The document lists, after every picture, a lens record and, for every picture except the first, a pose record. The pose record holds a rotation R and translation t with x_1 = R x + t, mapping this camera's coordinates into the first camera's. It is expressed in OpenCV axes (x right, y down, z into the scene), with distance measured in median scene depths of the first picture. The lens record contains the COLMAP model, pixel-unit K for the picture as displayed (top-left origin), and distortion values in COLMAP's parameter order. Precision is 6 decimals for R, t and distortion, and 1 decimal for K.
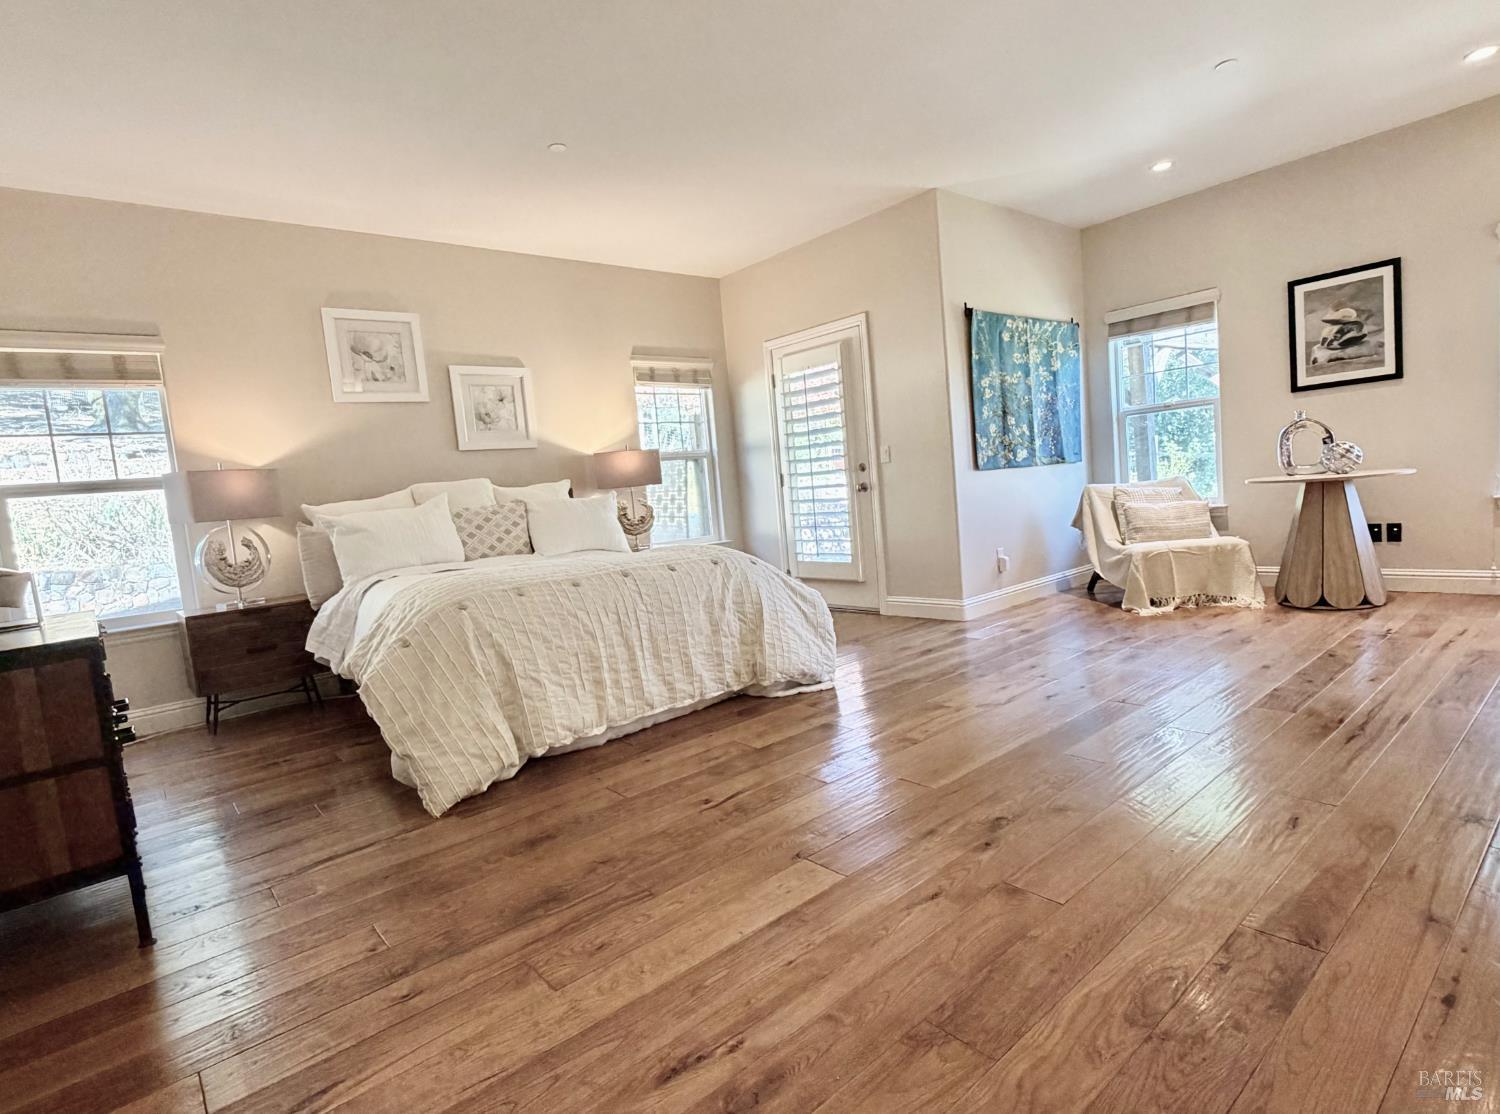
lens RADIAL K [[743.1, 0, 718.7], [0, 743.1, 547.4], [0, 0, 1]] dist [0.001297, -0.000141]
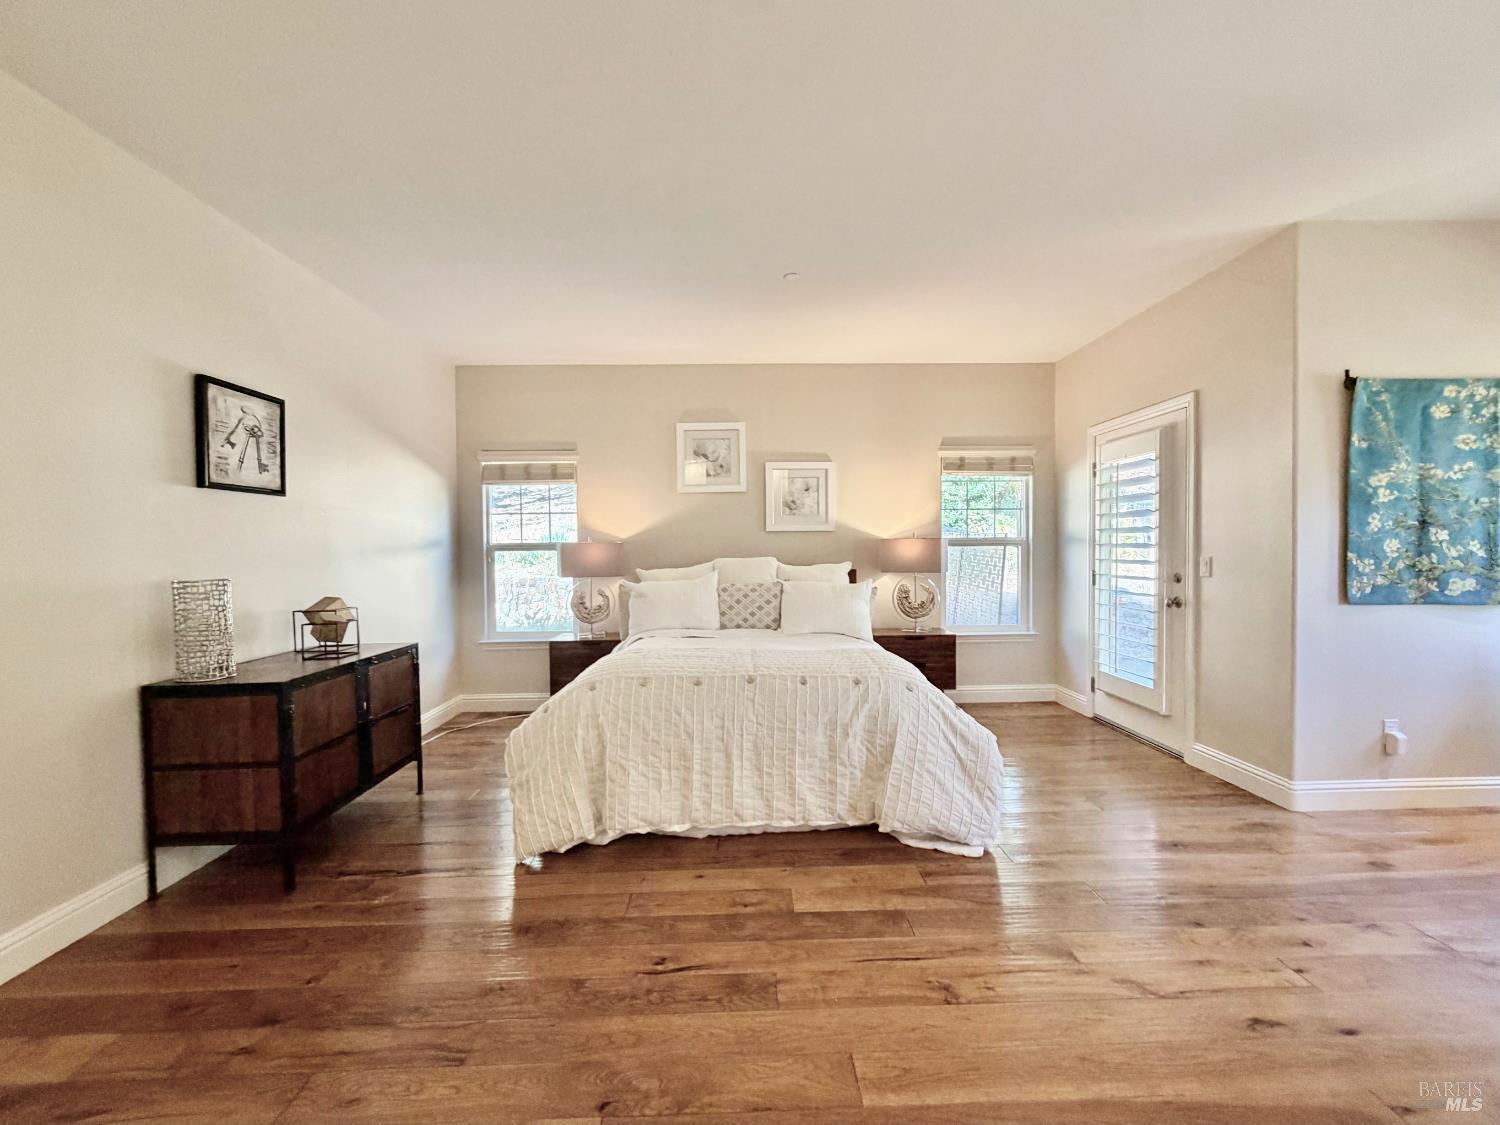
lens RADIAL K [[598.7, 0, 752.1], [0, 598.7, 565.0], [0, 0, 1]] dist [0.000523, 0.000094]
pose [[0.800188, 0.091368, -0.592749, 0.229224], [-0.108295, 0.994094, 0.007039, -0.083205], [0.589892, 0.058559, 0.805356, 0.205817]]
